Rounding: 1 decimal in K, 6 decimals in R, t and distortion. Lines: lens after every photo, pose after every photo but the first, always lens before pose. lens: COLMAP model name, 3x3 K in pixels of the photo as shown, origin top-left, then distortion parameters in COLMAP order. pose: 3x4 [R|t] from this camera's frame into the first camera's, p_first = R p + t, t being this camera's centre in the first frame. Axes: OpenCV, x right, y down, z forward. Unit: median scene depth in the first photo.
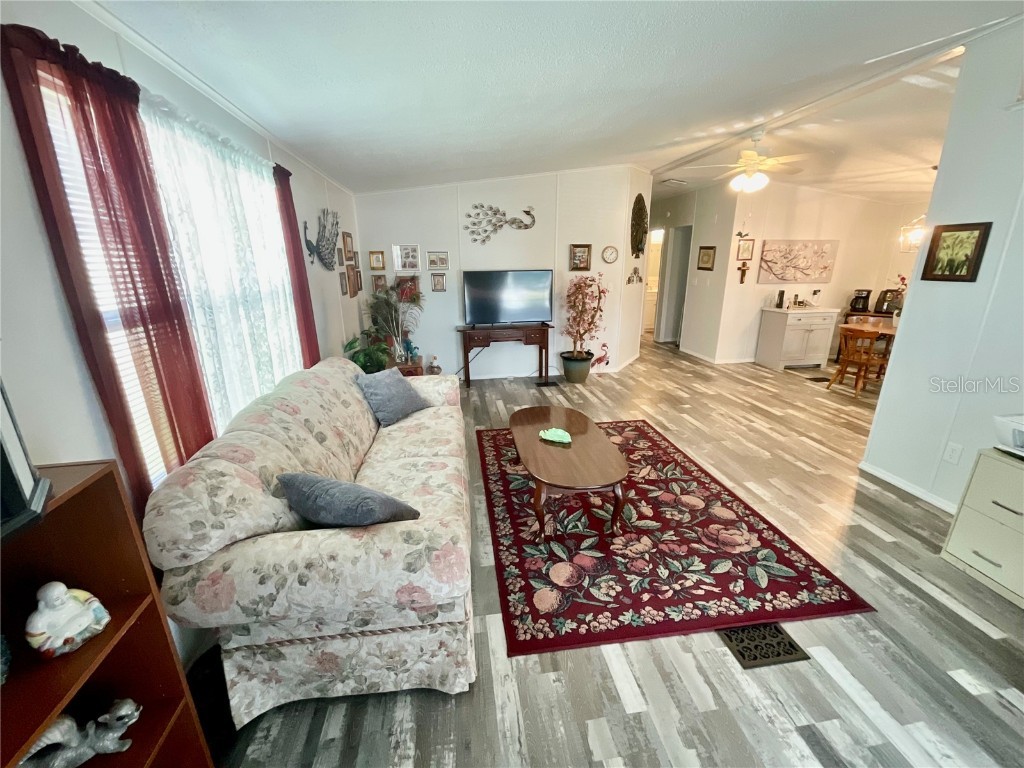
lens RADIAL K [[414.5, 0, 514.4], [0, 414.5, 384.0], [0, 0, 1]] dist [-0.000410, -0.000299]
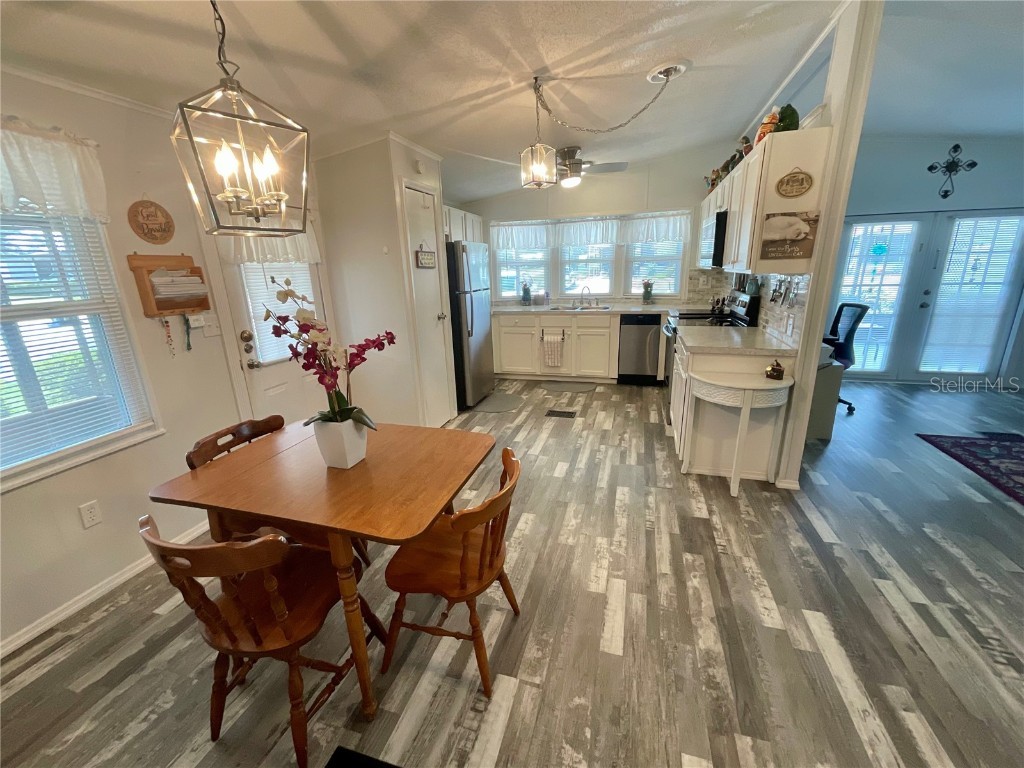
lens RADIAL K [[414.5, 0, 514.5], [0, 414.5, 384.0], [0, 0, 1]] dist [-0.000410, -0.000299]
pose [[-0.904099, -0.087976, 0.418170, 1.153781], [0.155411, 0.843874, 0.513541, -0.579580], [-0.398062, 0.529280, -0.749272, 1.984335]]
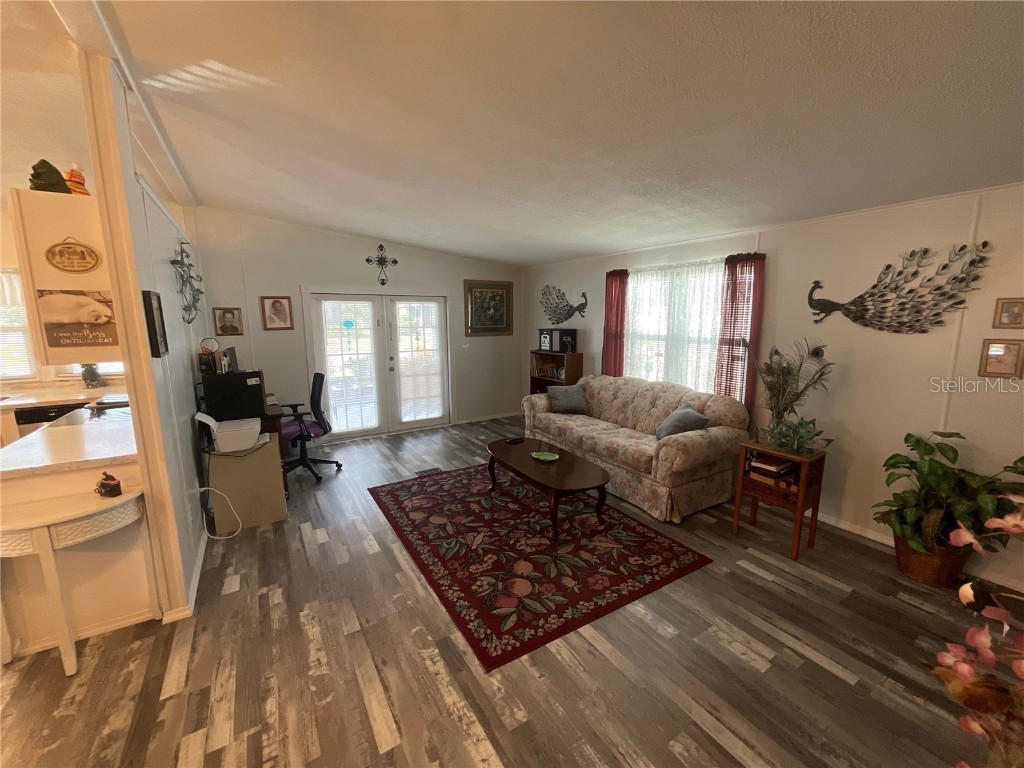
lens RADIAL K [[414.5, 0, 512.4], [0, 414.5, 384.0], [0, 0, 1]] dist [-0.000410, -0.000299]
pose [[-0.917471, 0.072322, -0.391173, 0.648593], [-0.105879, 0.903470, 0.415370, -0.570215], [0.383453, 0.422507, -0.821250, 1.829112]]
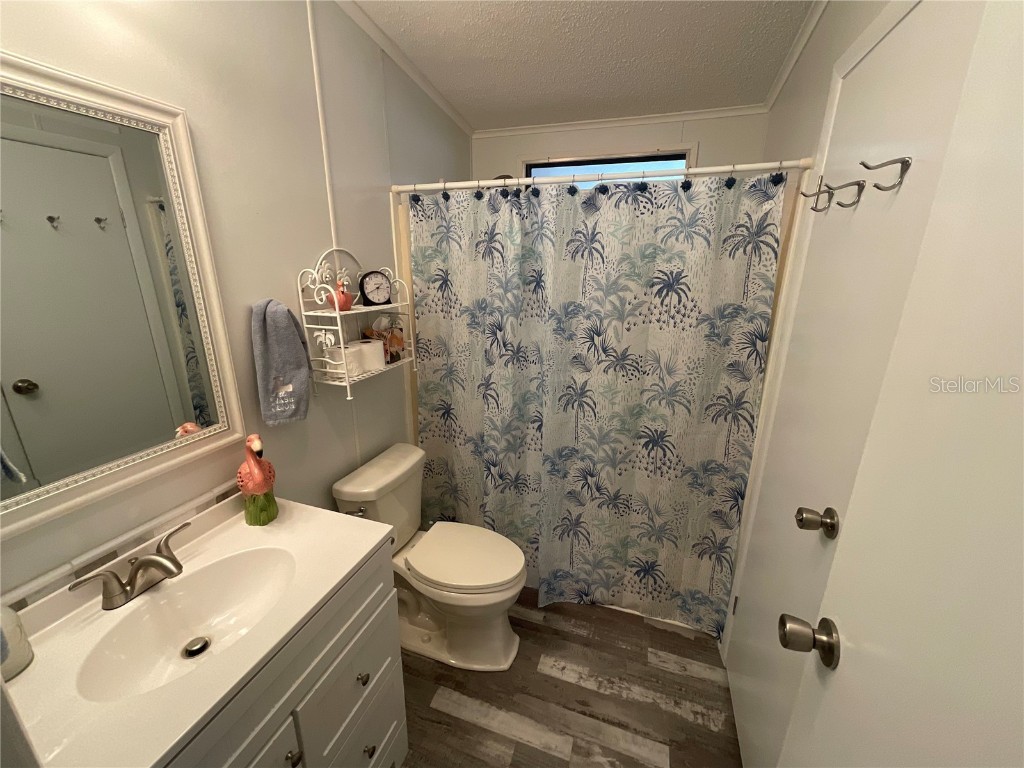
lens RADIAL K [[414.5, 0, 511.6], [0, 414.5, 384.8], [0, 0, 1]] dist [-0.000410, -0.000299]
pose [[0.470897, -0.242974, 0.848069, 0.059489], [0.244713, 0.959574, 0.139042, -0.411292], [-0.847568, 0.142059, 0.511319, 1.278250]]
